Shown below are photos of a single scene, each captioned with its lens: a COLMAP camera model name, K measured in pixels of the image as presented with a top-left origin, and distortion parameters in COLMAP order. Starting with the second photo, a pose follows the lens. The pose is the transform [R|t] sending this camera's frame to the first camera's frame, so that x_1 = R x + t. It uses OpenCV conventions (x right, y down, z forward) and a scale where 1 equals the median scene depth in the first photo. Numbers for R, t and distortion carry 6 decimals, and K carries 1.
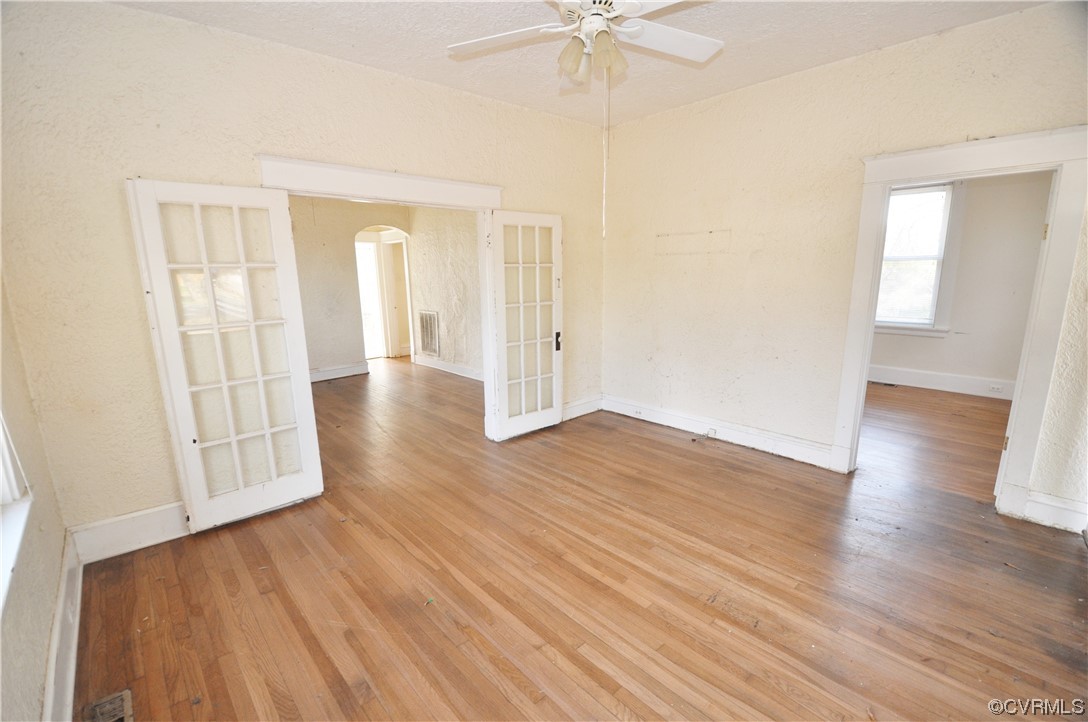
lens RADIAL K [[475.8, 0, 543.3], [0, 475.8, 366.0], [0, 0, 1]] dist [-0.001352, -0.004783]
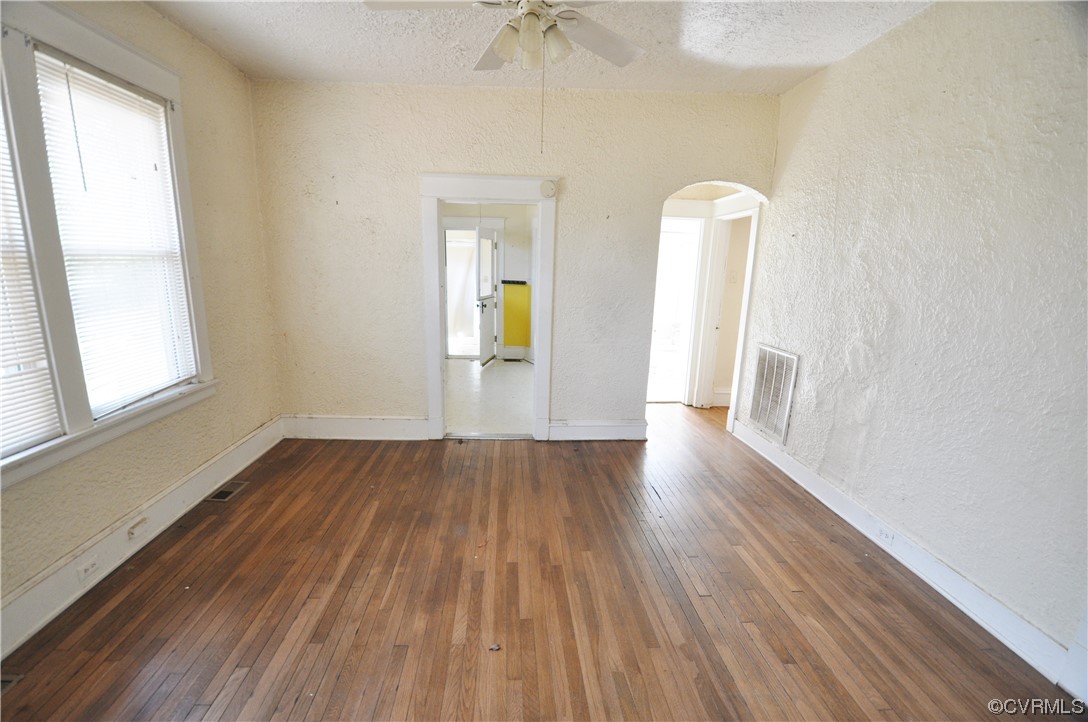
lens RADIAL K [[475.8, 0, 532.8], [0, 475.8, 365.5], [0, 0, 1]] dist [-0.001352, -0.004783]
pose [[0.770001, 0.173042, -0.614129, -0.128506], [-0.167776, 0.983561, 0.066777, -0.087173], [0.615589, 0.051618, 0.786375, 0.439047]]
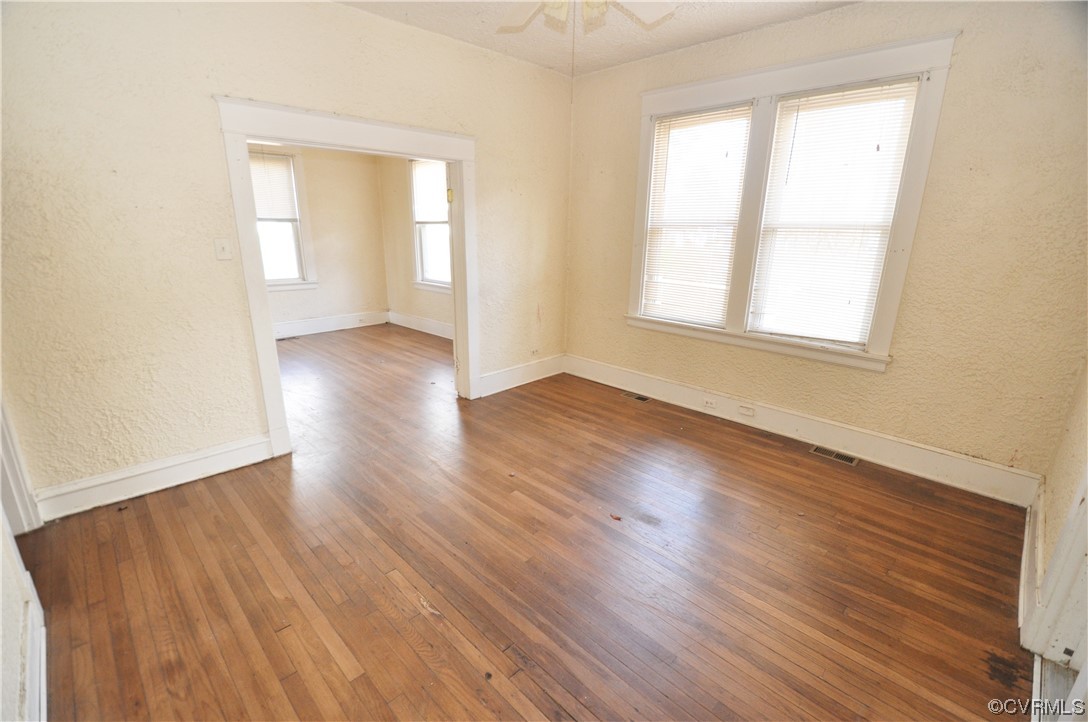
lens RADIAL K [[475.8, 0, 529.2], [0, 475.8, 365.8], [0, 0, 1]] dist [-0.001352, -0.004783]
pose [[-0.999507, 0.017093, -0.026351, -0.266919], [0.002827, 0.884498, 0.466536, -0.174967], [0.031282, 0.466232, -0.884109, 0.900158]]
